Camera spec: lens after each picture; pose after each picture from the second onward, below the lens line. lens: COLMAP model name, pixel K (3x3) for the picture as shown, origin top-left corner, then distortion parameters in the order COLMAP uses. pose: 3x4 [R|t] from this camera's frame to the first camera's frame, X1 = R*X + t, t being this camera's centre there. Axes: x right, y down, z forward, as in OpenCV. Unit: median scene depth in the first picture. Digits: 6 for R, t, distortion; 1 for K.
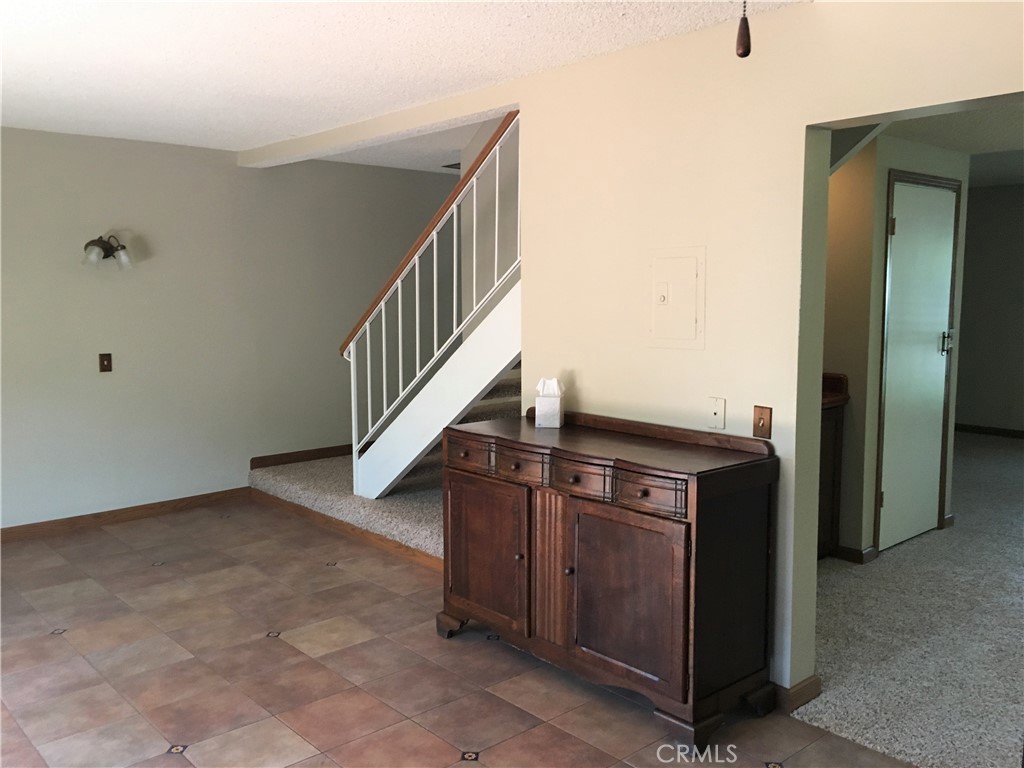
lens RADIAL K [[882.6, 0, 515.3], [0, 882.6, 378.1], [0, 0, 1]] dist [0.059298, -0.076684]
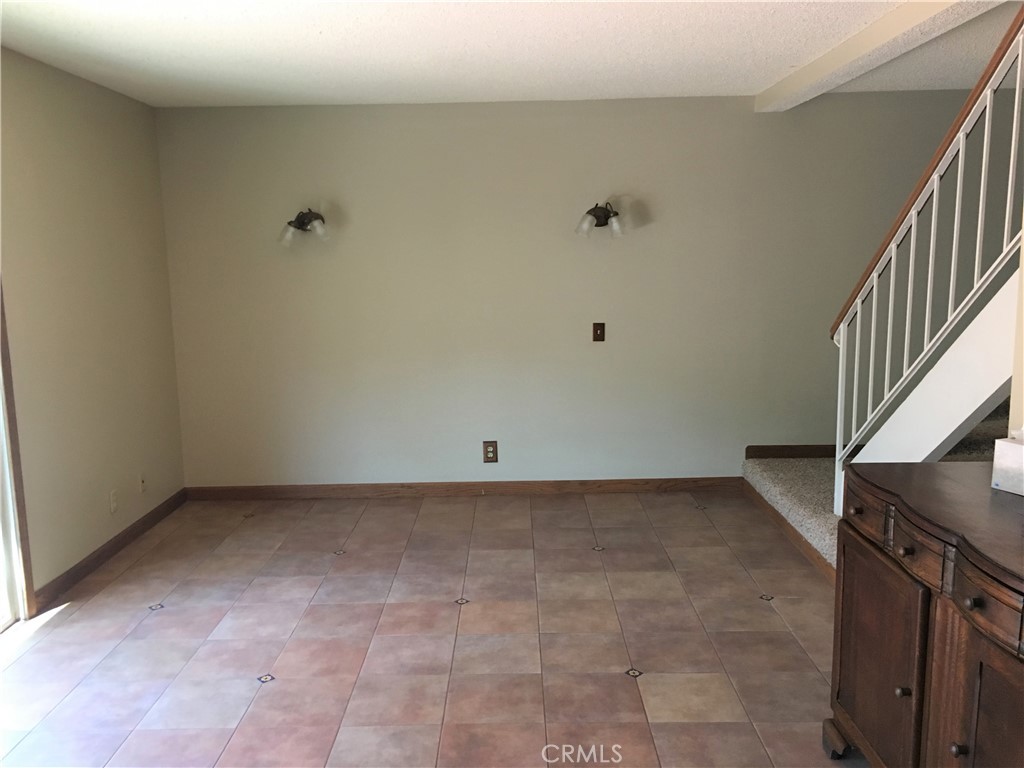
lens RADIAL K [[882.6, 0, 478.6], [0, 882.6, 377.8], [0, 0, 1]] dist [0.059298, -0.076684]
pose [[0.735030, 0.087396, -0.672378, 0.145086], [-0.054452, 0.996064, 0.069944, -0.037949], [0.675844, -0.014799, 0.736896, 0.248439]]
